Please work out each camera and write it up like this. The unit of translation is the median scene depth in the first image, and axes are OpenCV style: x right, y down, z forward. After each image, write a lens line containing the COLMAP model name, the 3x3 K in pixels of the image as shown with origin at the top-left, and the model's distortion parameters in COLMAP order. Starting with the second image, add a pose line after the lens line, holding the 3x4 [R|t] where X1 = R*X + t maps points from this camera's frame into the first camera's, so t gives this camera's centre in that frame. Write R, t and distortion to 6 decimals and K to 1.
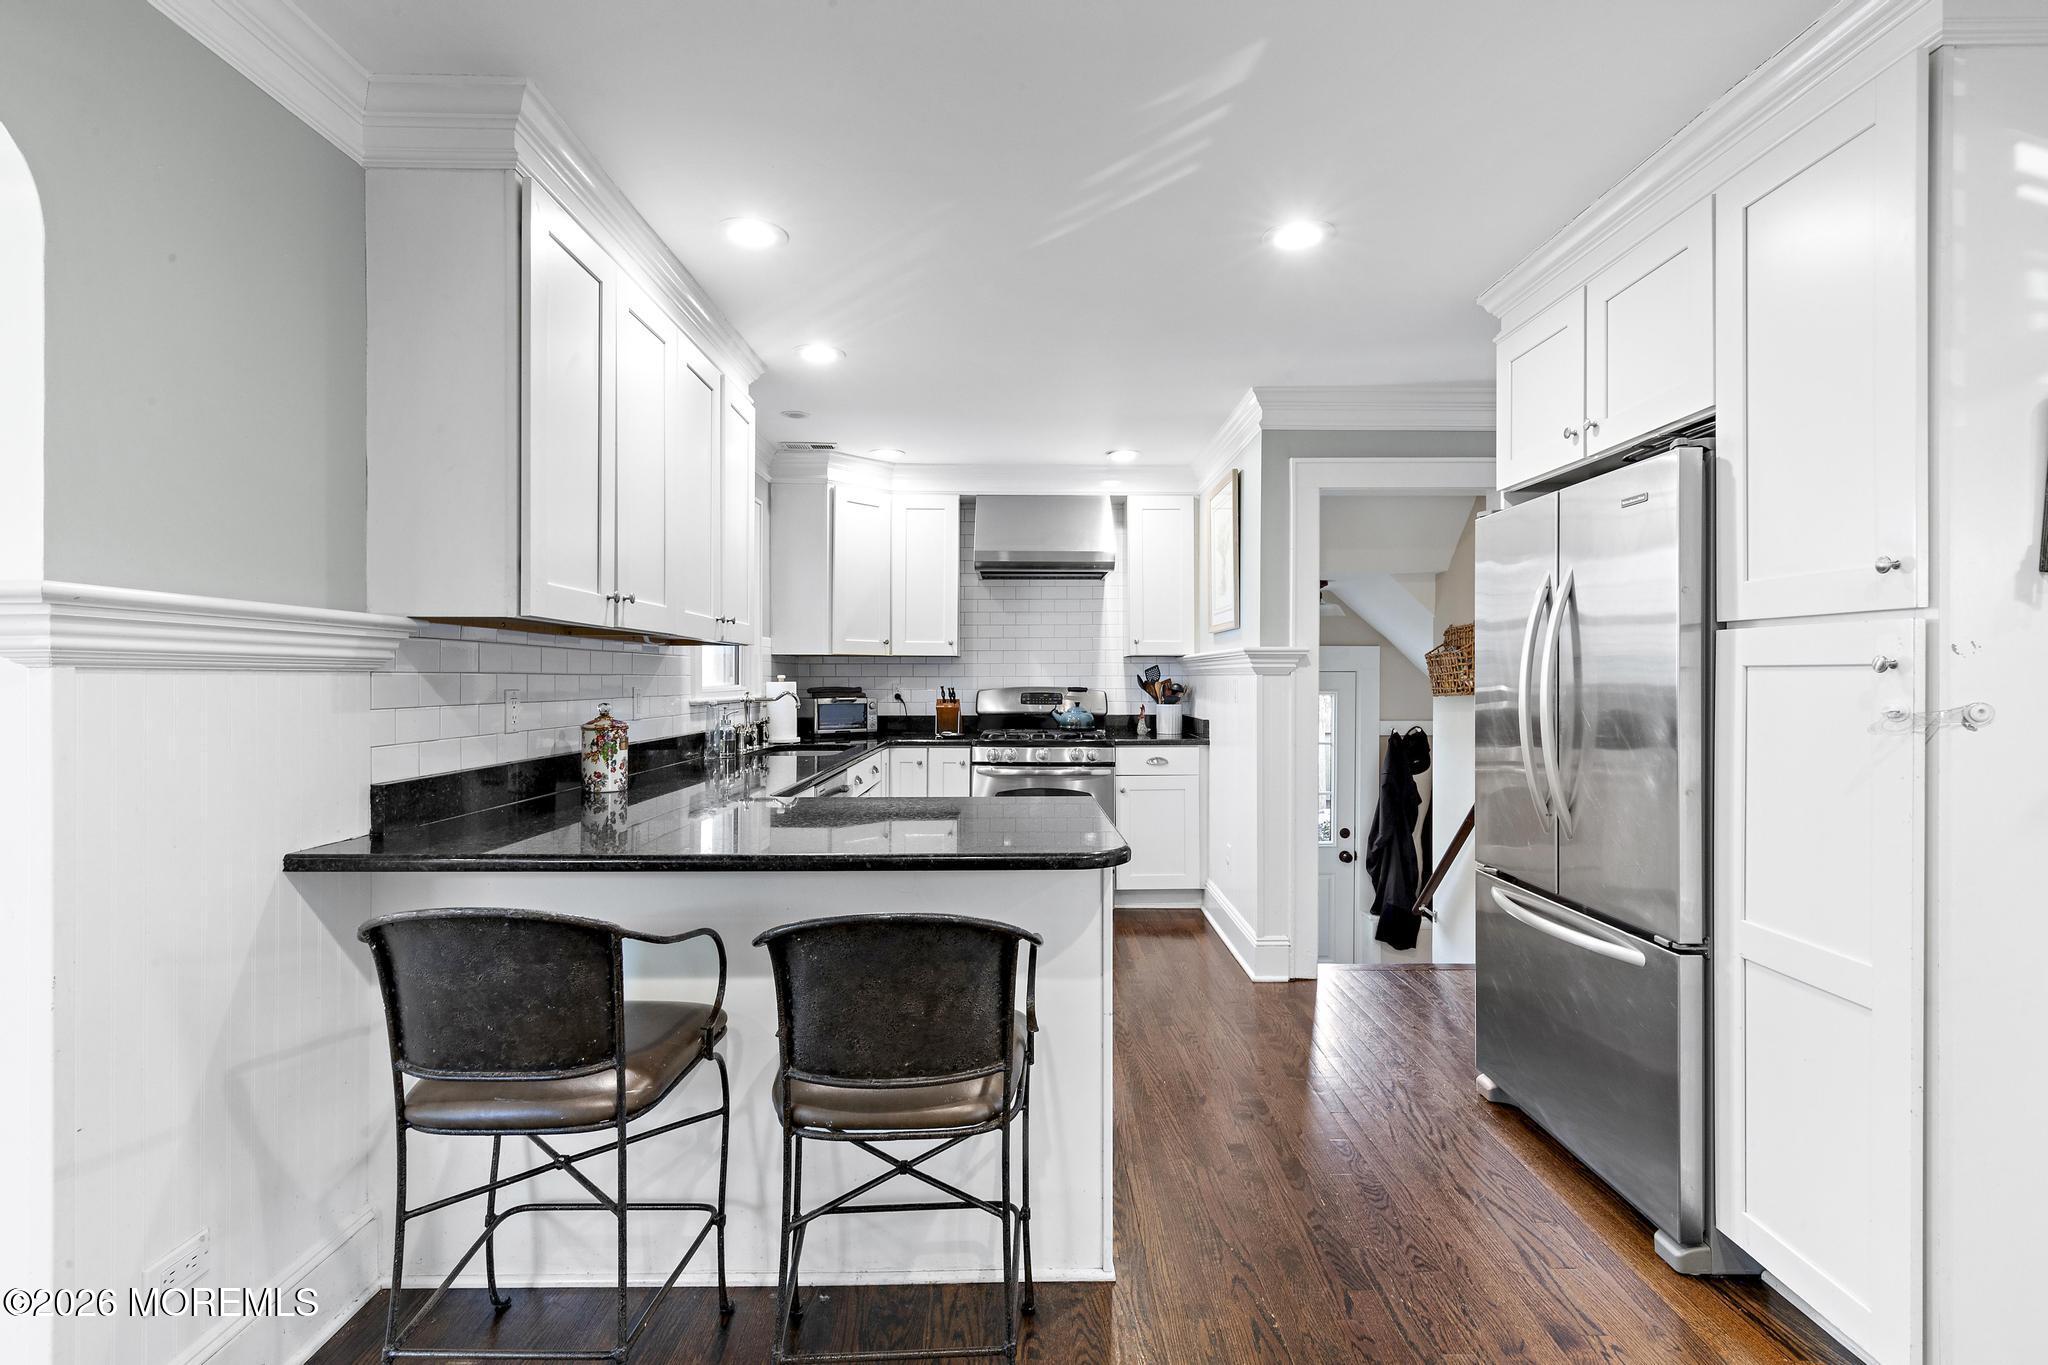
lens RADIAL K [[994.3, 0, 1024.0], [0, 994.3, 682.5], [0, 0, 1]] dist [-0.000163, -0.000006]
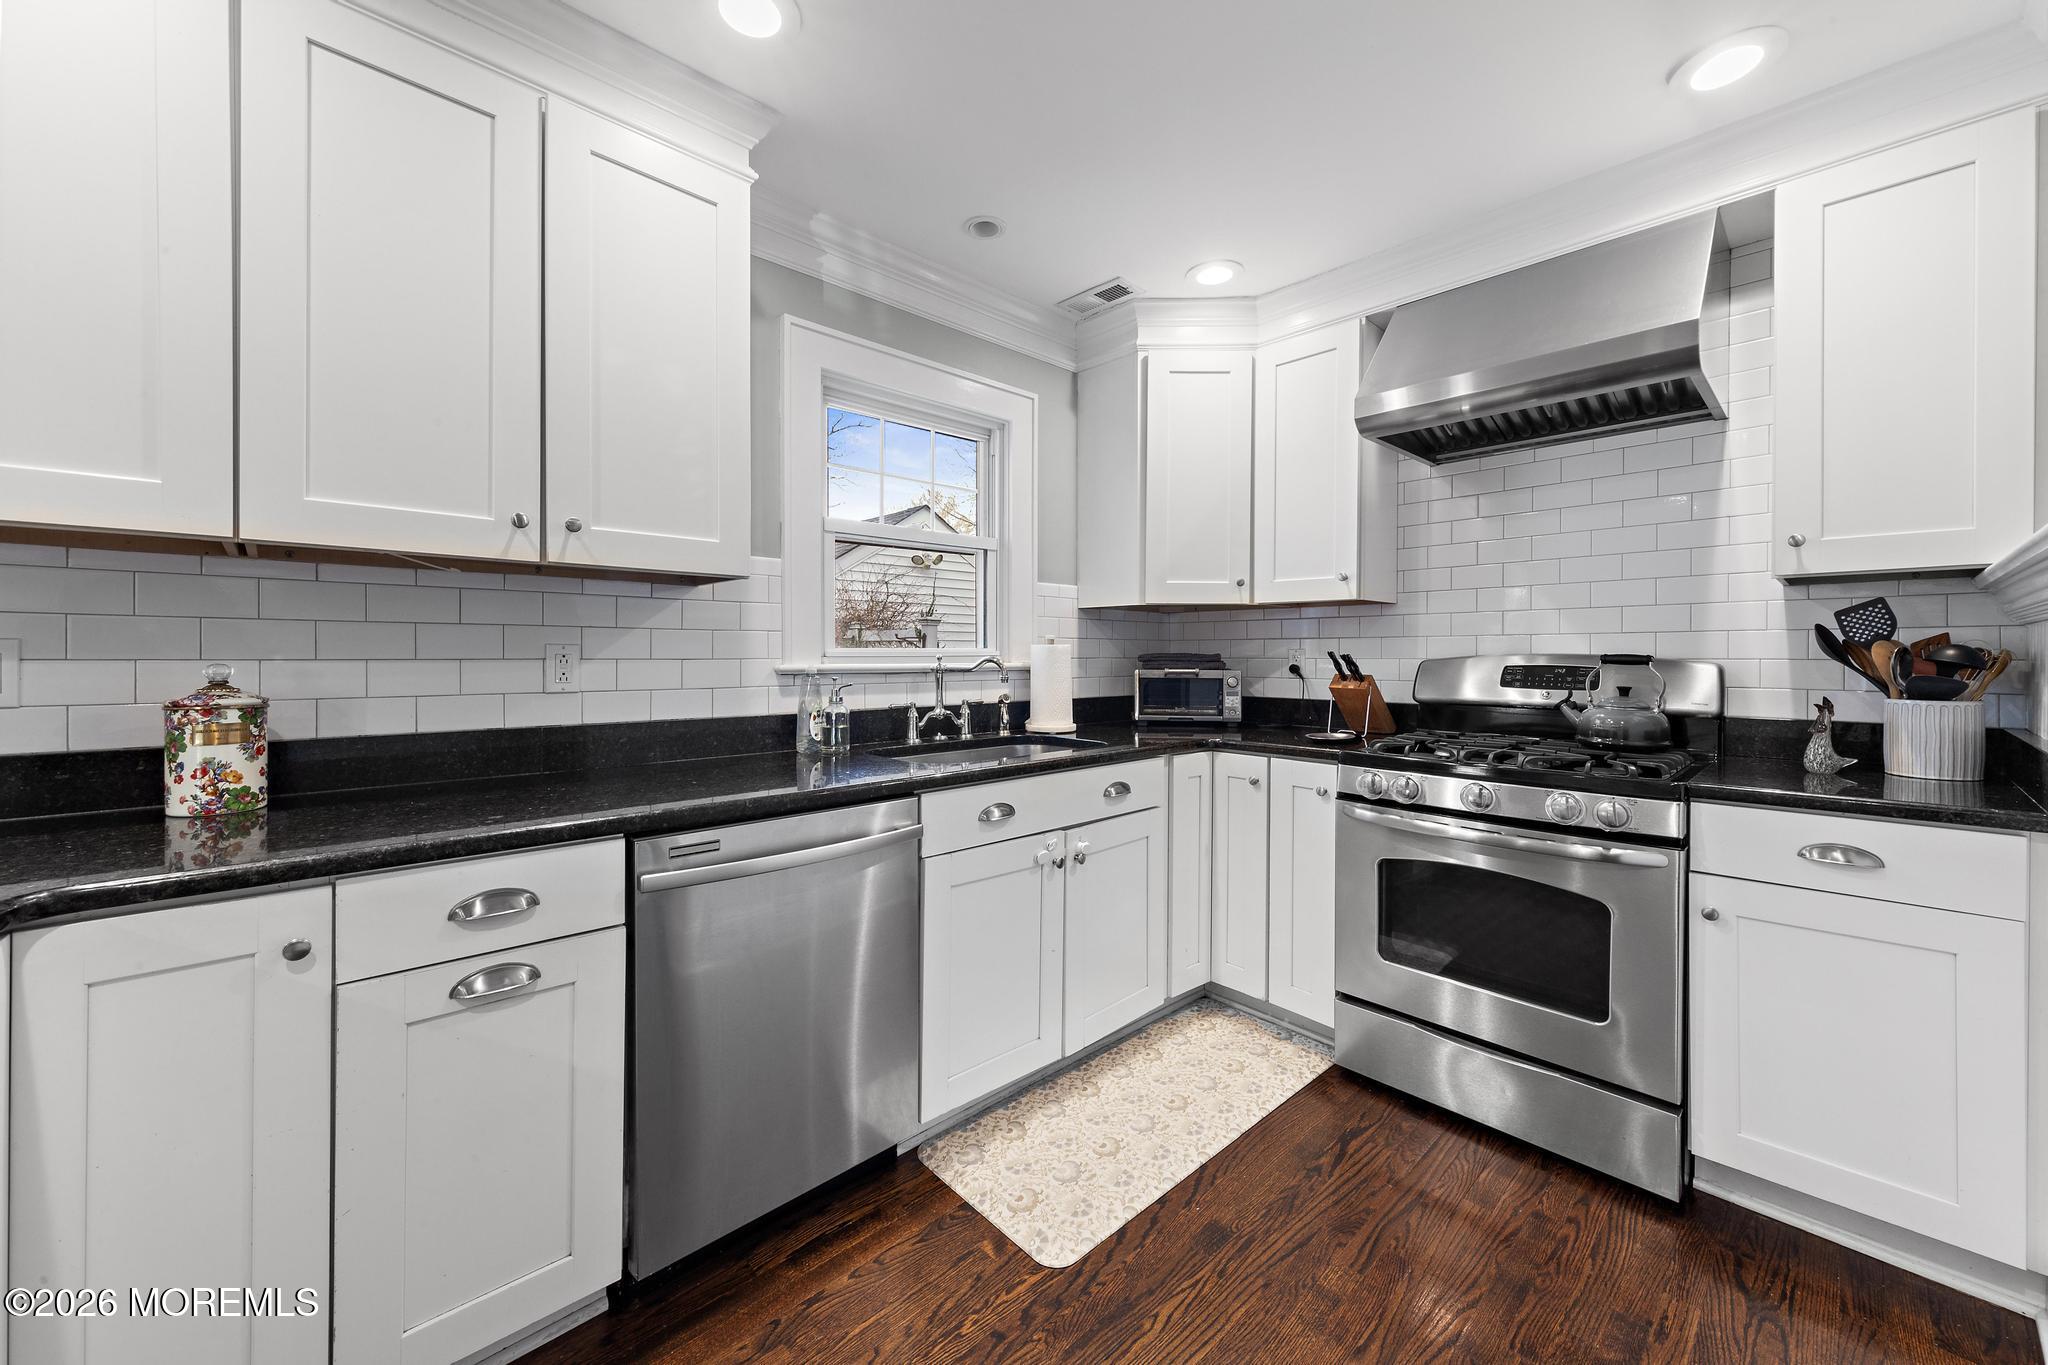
lens RADIAL K [[775.4, 0, 1022.5], [0, 775.4, 659.4], [0, 0, 1]] dist [-0.000392, 0.000020]
pose [[0.673355, 0.006232, -0.739293, 0.132728], [-0.004623, 0.999980, 0.004220, 0.006932], [0.739304, 0.000576, 0.673371, 0.552859]]
